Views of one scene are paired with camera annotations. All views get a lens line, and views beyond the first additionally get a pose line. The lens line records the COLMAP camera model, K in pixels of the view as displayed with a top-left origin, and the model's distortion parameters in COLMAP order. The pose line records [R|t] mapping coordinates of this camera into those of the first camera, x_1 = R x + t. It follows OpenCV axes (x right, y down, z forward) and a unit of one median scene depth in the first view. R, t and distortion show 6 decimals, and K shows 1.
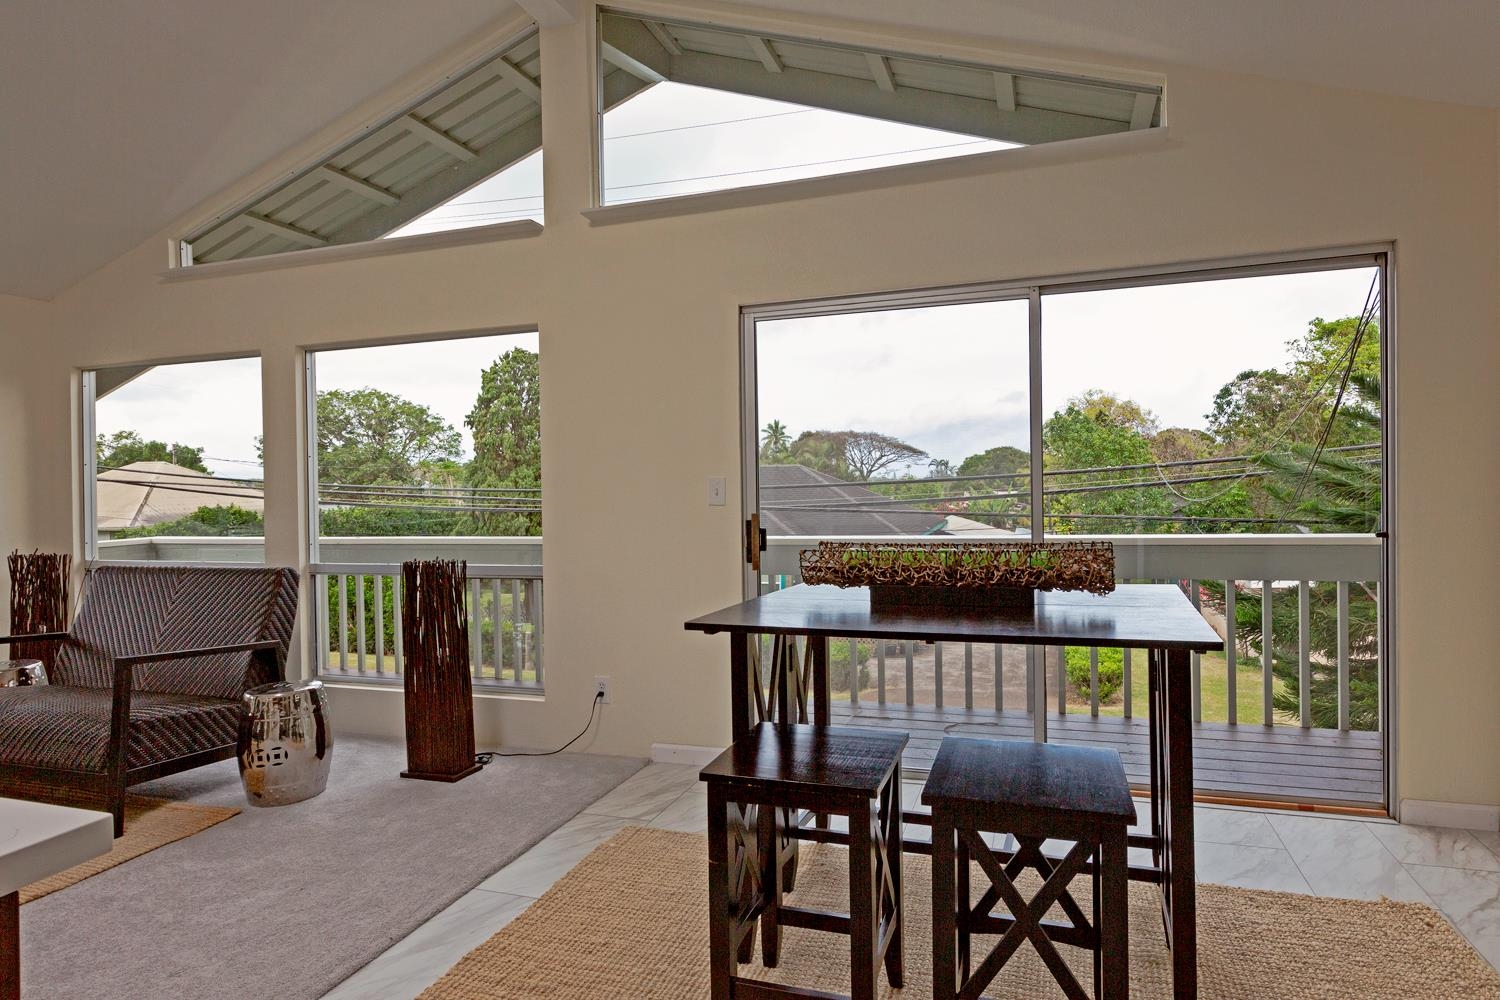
lens RADIAL K [[833.8, 0, 788.8], [0, 833.8, 496.9], [0, 0, 1]] dist [0.002296, -0.000415]
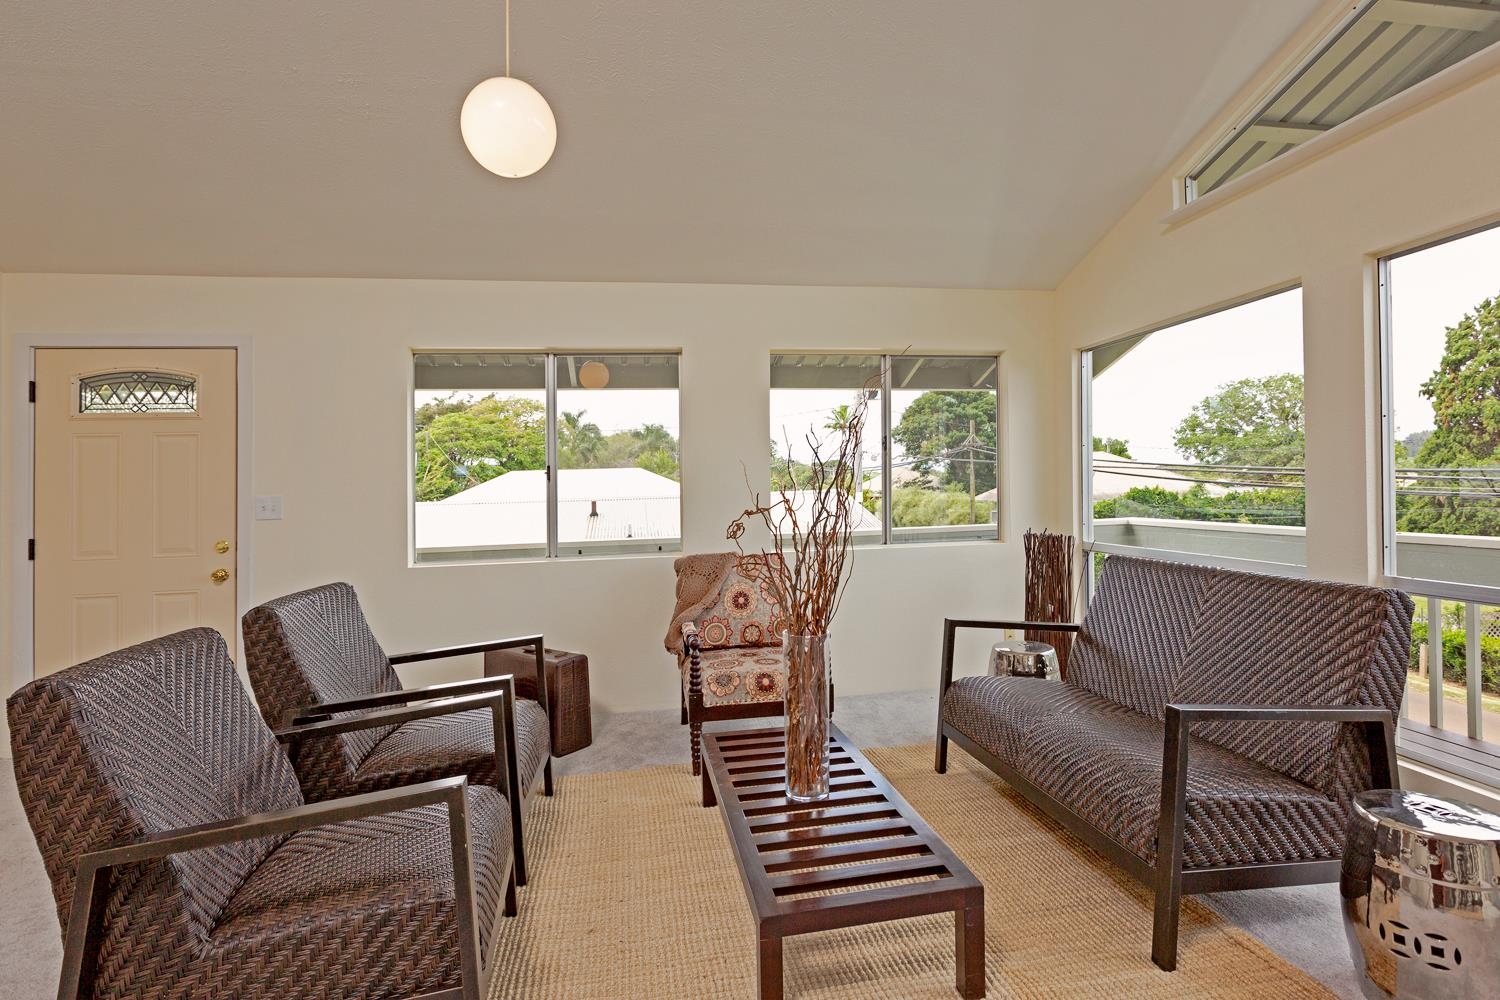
lens RADIAL K [[727.8, 0, 750.0], [0, 727.8, 500.0], [0, 0, 1]] dist [0.000085, 0.000334]
pose [[0.463454, 0.023662, -0.885805, -0.261747], [0.001147, 0.999627, 0.027303, 0.002589], [0.886120, -0.013669, 0.463253, 0.249500]]
